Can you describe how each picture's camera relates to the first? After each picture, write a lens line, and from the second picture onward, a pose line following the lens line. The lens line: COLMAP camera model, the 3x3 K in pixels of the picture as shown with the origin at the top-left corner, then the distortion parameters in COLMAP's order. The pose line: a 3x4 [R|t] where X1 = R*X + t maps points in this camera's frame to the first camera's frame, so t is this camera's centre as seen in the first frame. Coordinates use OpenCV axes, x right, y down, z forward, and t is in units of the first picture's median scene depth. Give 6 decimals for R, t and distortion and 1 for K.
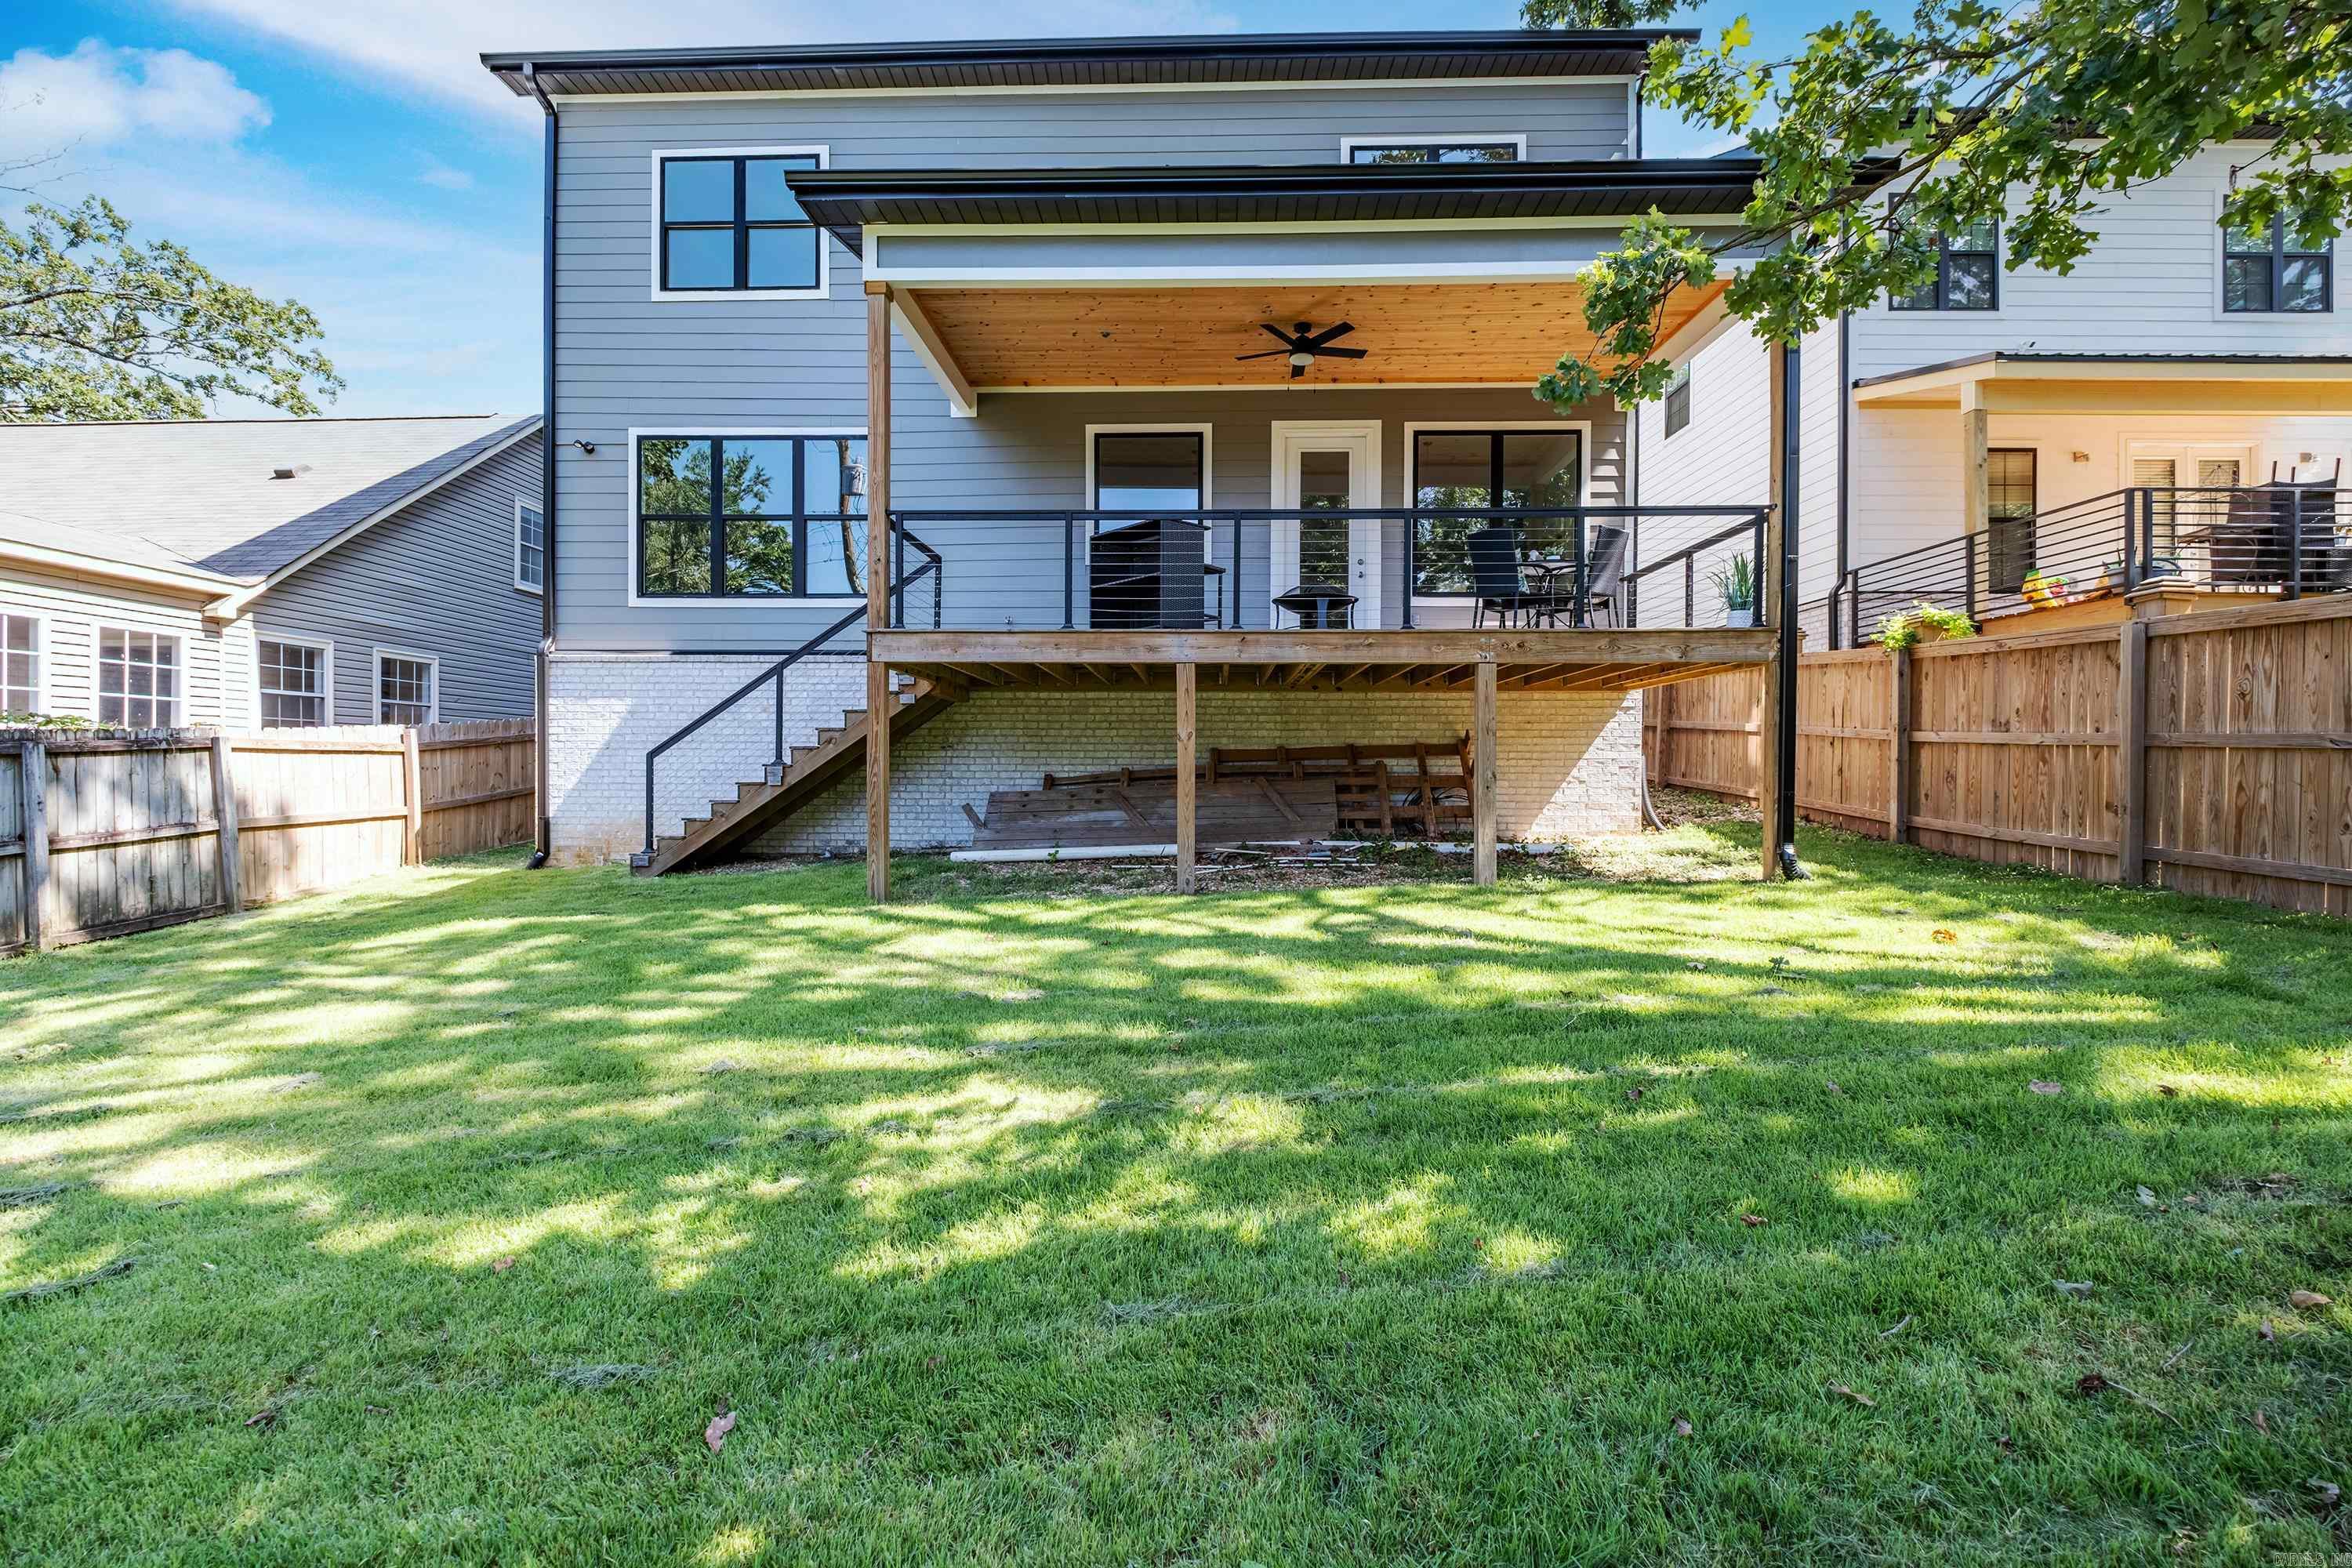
lens RADIAL K [[1006.7, 0, 1176.0], [0, 1006.7, 784.0], [0, 0, 1]] dist [0.000928, -0.004748]
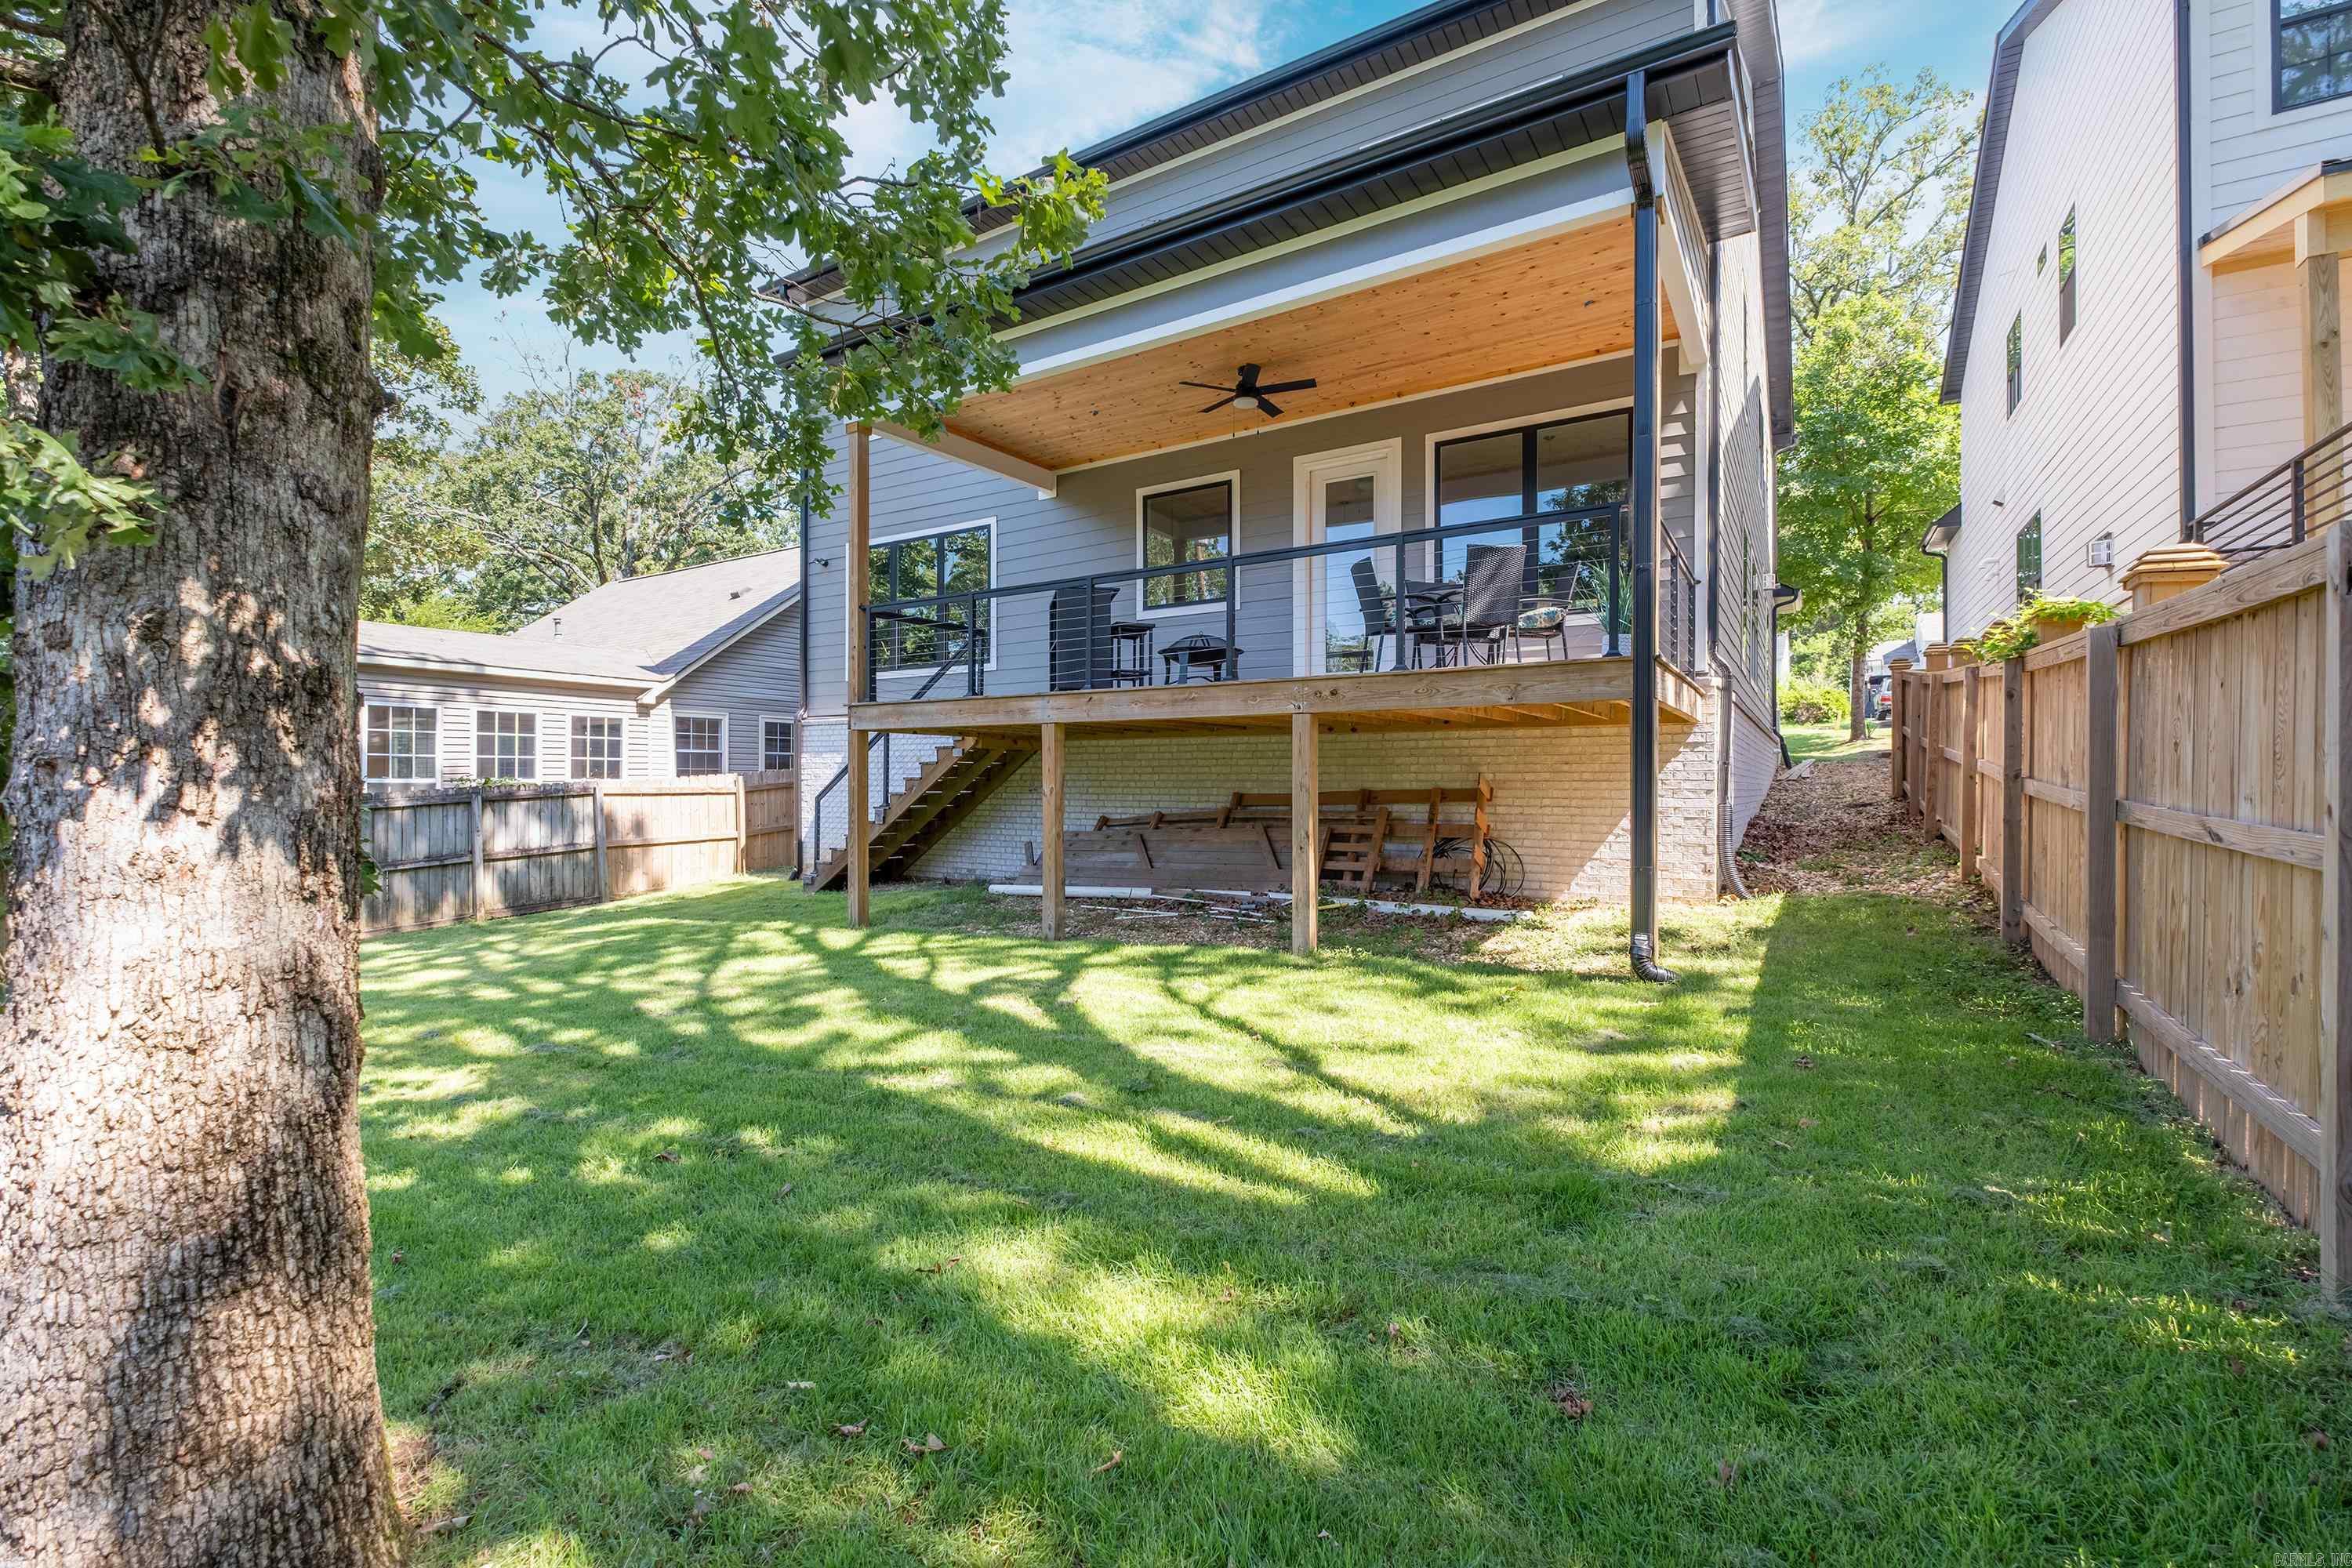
lens RADIAL K [[1006.7, 0, 1176.0], [0, 1006.7, 784.0], [0, 0, 1]] dist [0.000928, -0.004748]
pose [[0.860282, -0.001390, -0.509816, 0.496418], [-0.005394, 0.999916, -0.011827, -0.031839], [0.509789, 0.012924, 0.860202, 0.106431]]
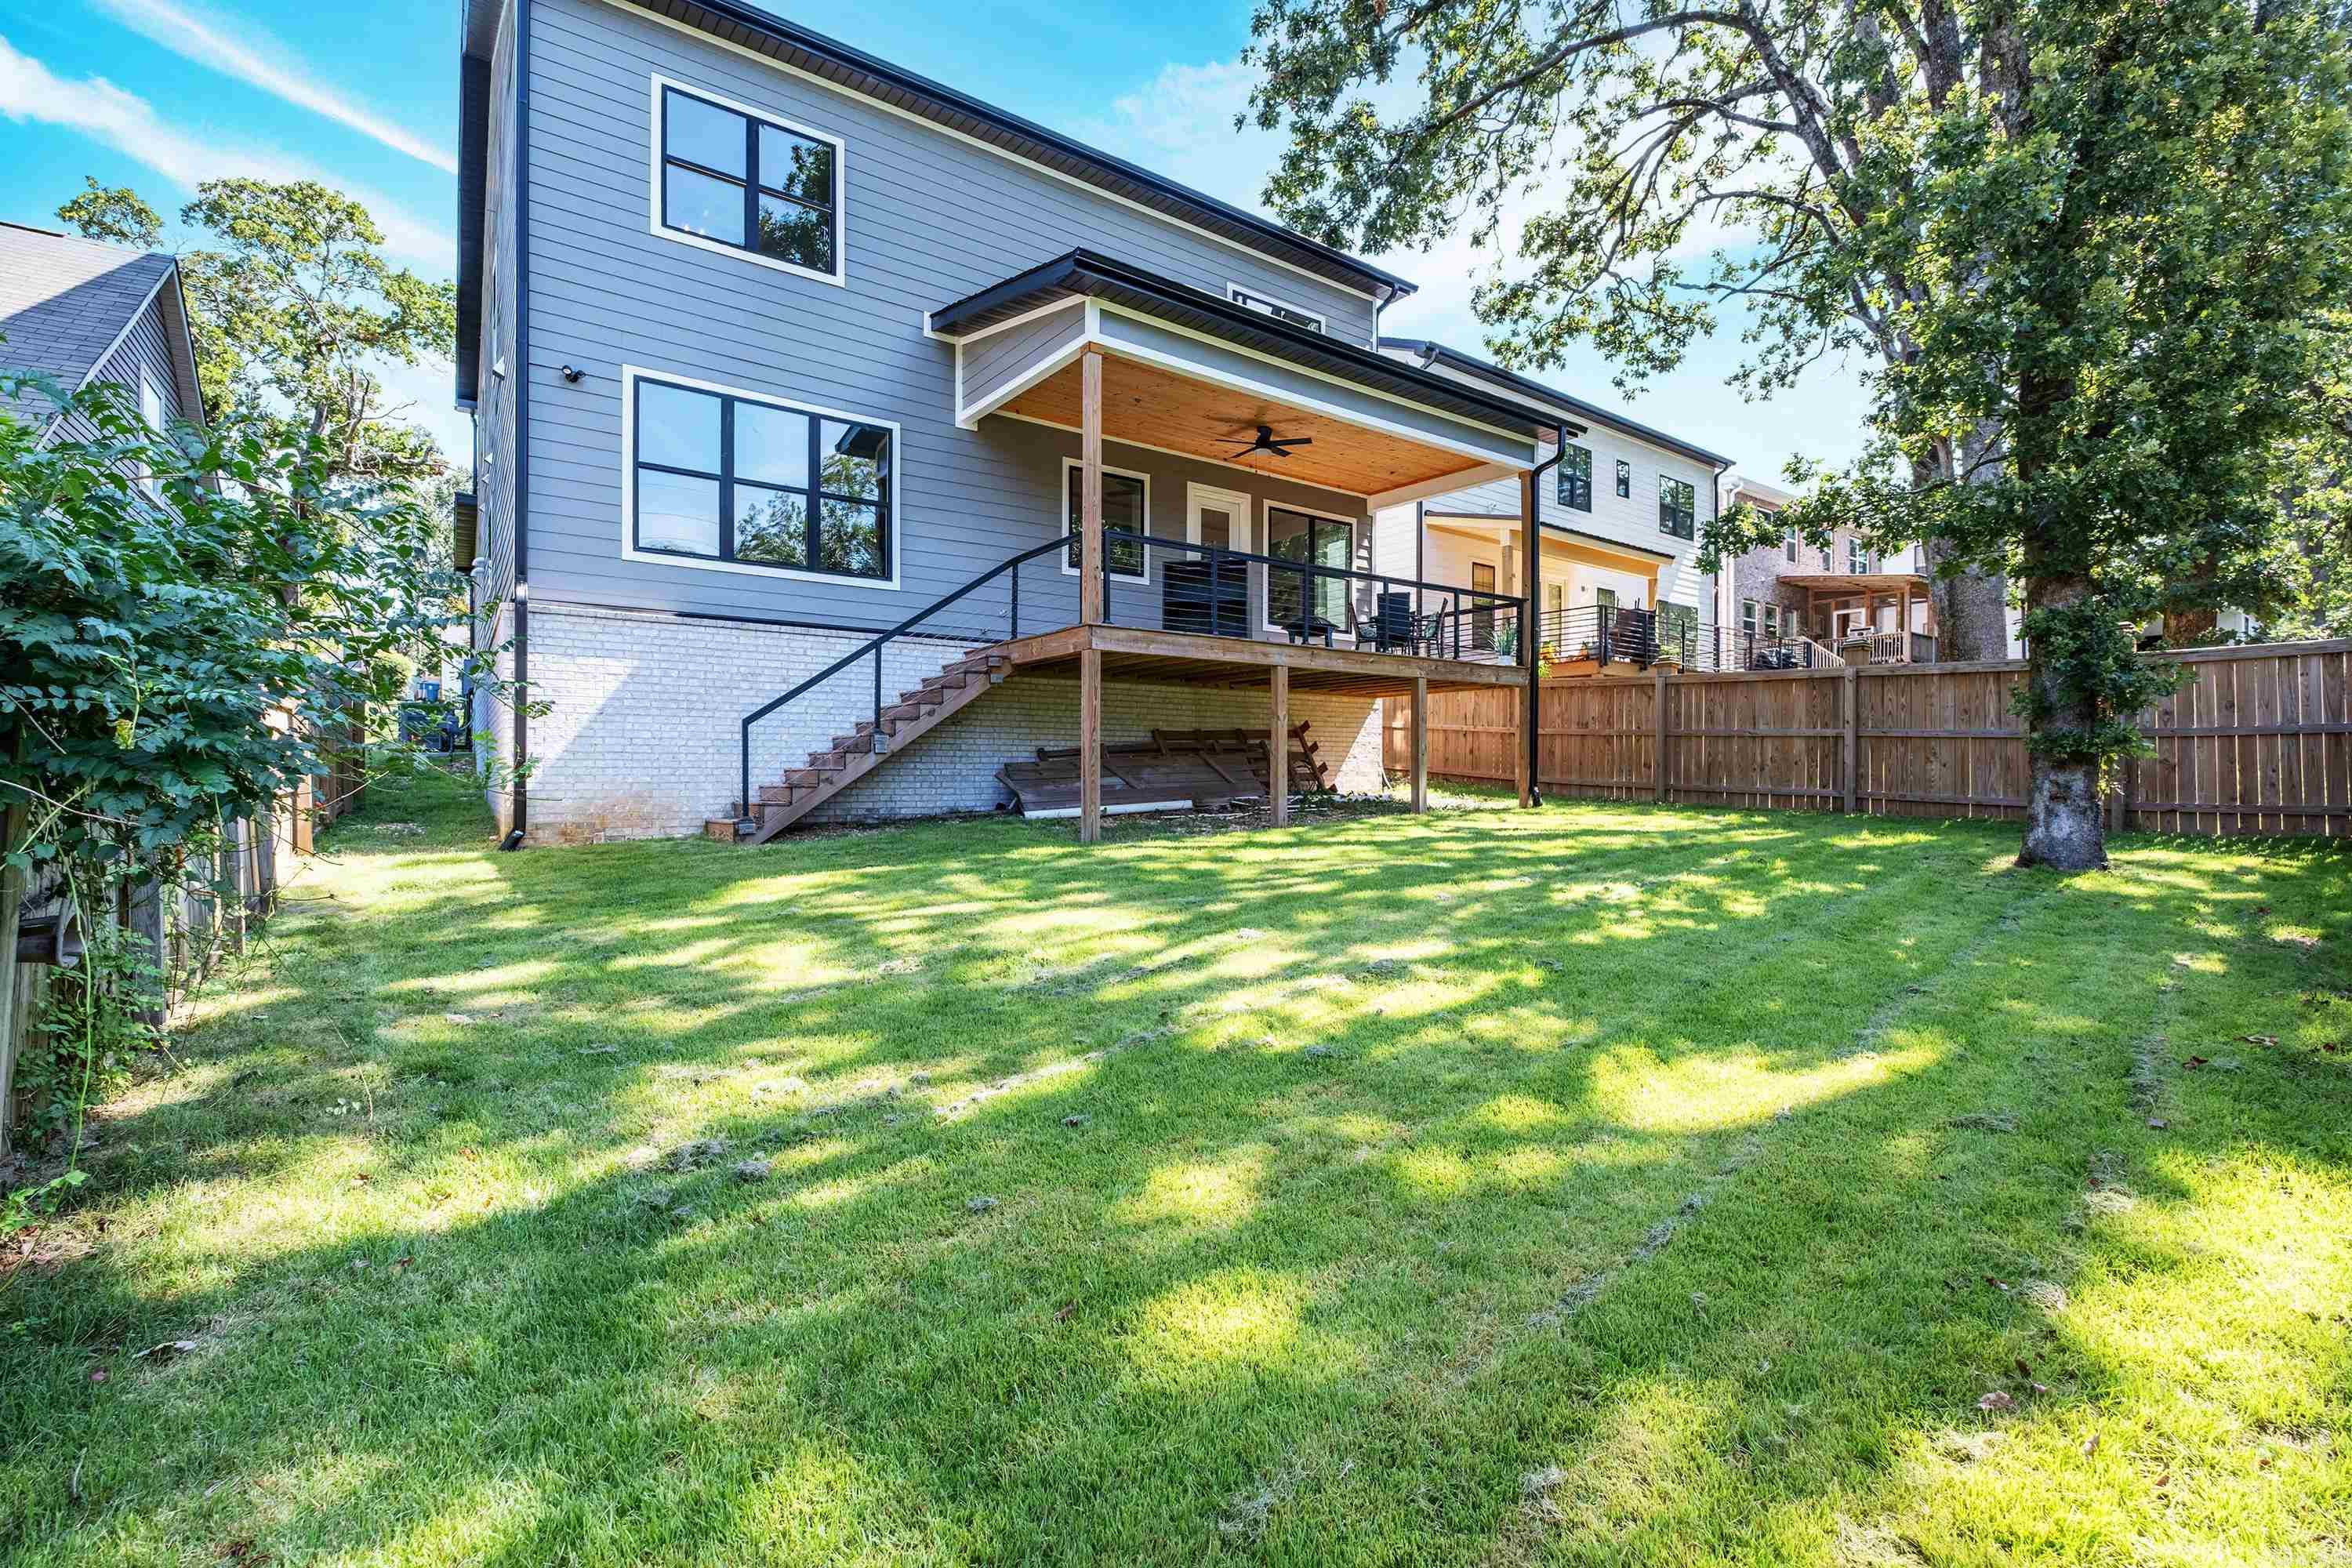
lens RADIAL K [[1006.7, 0, 1176.0], [0, 1006.7, 784.0], [0, 0, 1]] dist [0.000928, -0.004748]
pose [[0.791125, -0.009571, 0.611580, -0.727960], [0.009971, 0.999947, 0.002750, 0.031314], [-0.611574, 0.003923, 0.791178, -0.030281]]
